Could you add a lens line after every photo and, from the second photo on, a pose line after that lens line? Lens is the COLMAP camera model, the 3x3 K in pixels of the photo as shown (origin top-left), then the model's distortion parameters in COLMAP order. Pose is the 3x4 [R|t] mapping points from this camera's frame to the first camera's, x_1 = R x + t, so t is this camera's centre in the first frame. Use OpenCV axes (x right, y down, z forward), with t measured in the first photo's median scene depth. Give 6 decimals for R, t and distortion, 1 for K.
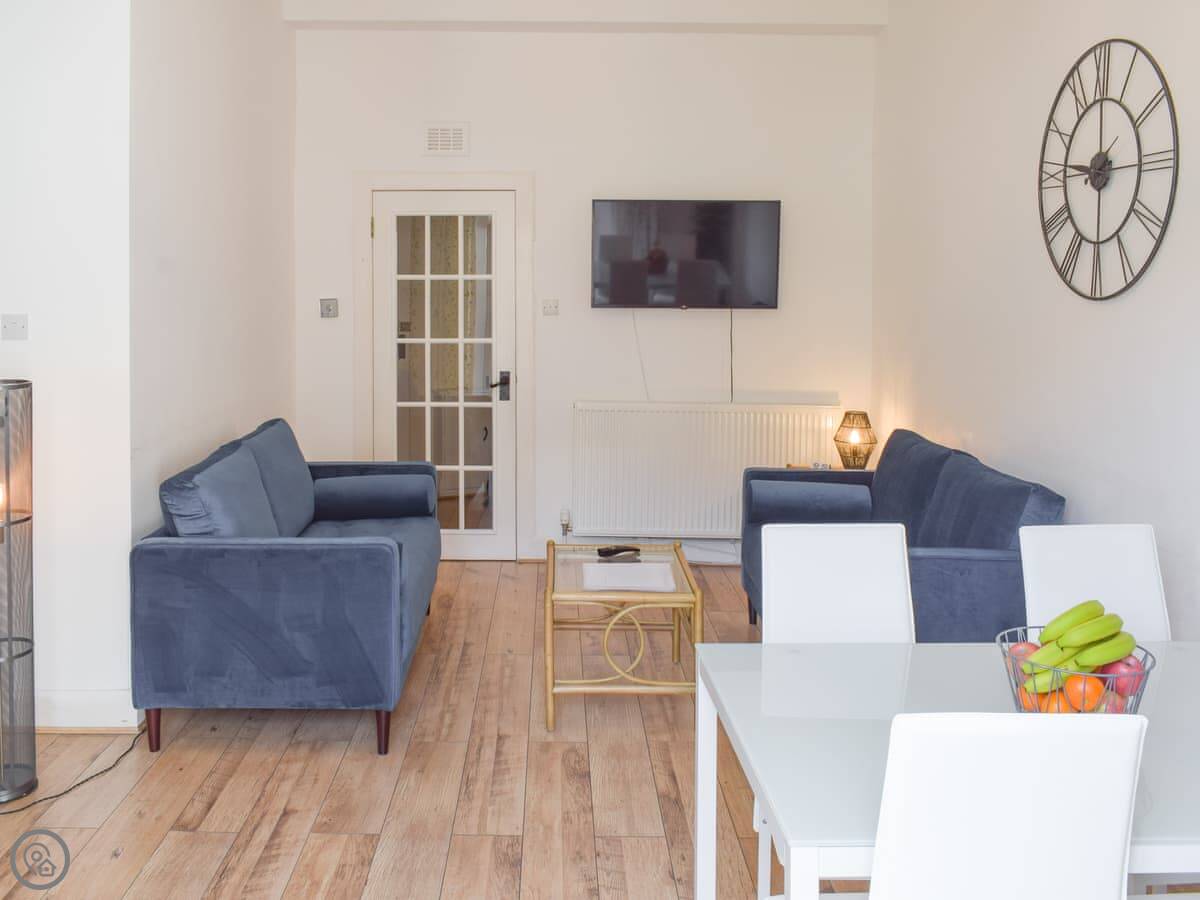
lens RADIAL K [[1049.8, 0, 597.2], [0, 1049.8, 475.7], [0, 0, 1]] dist [-0.061050, 0.004698]
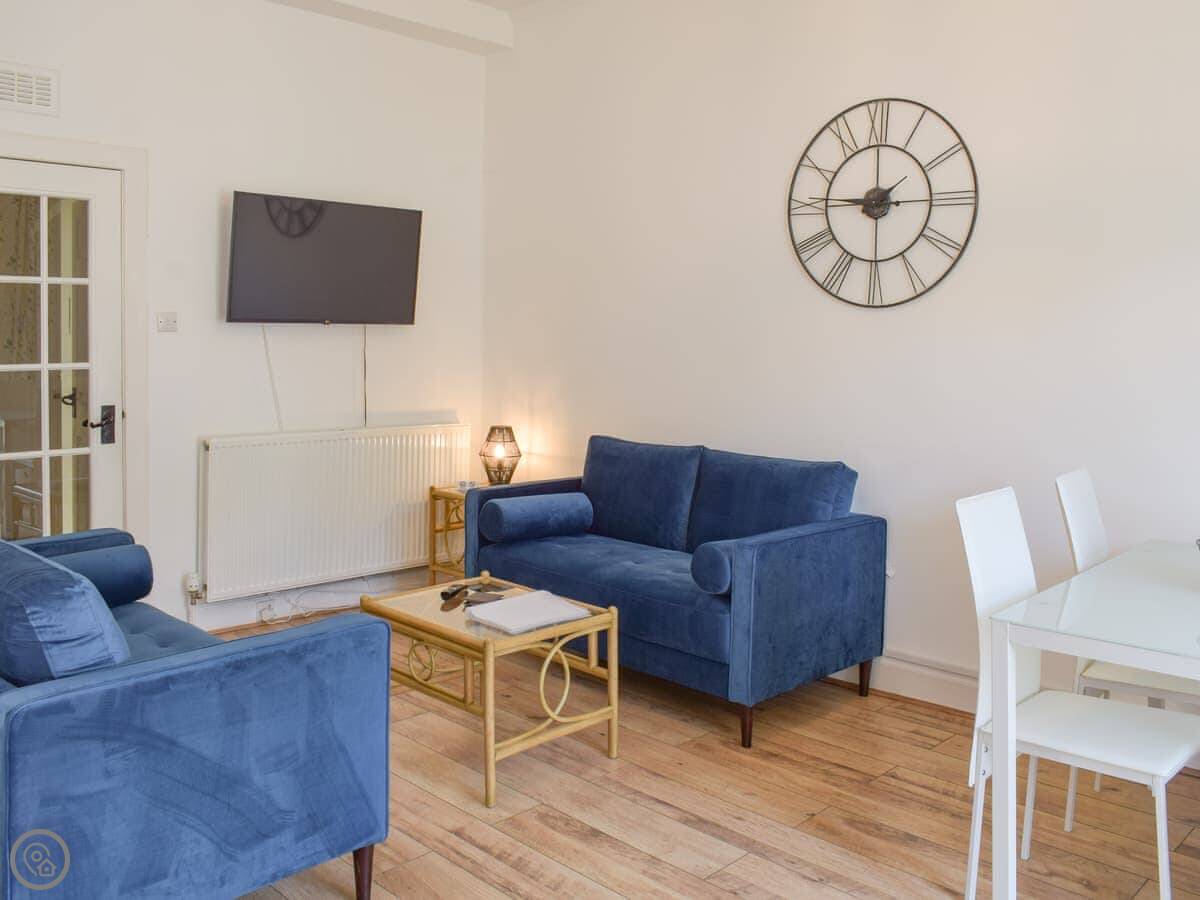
lens RADIAL K [[1011.4, 0, 697.7], [0, 1011.4, 464.7], [0, 0, 1]] dist [-0.025676, -0.001520]
pose [[0.691472, -0.095194, 0.716104, -0.533423], [0.120459, 0.992595, 0.015633, -0.027310], [-0.712289, 0.075452, 0.697819, 0.314548]]
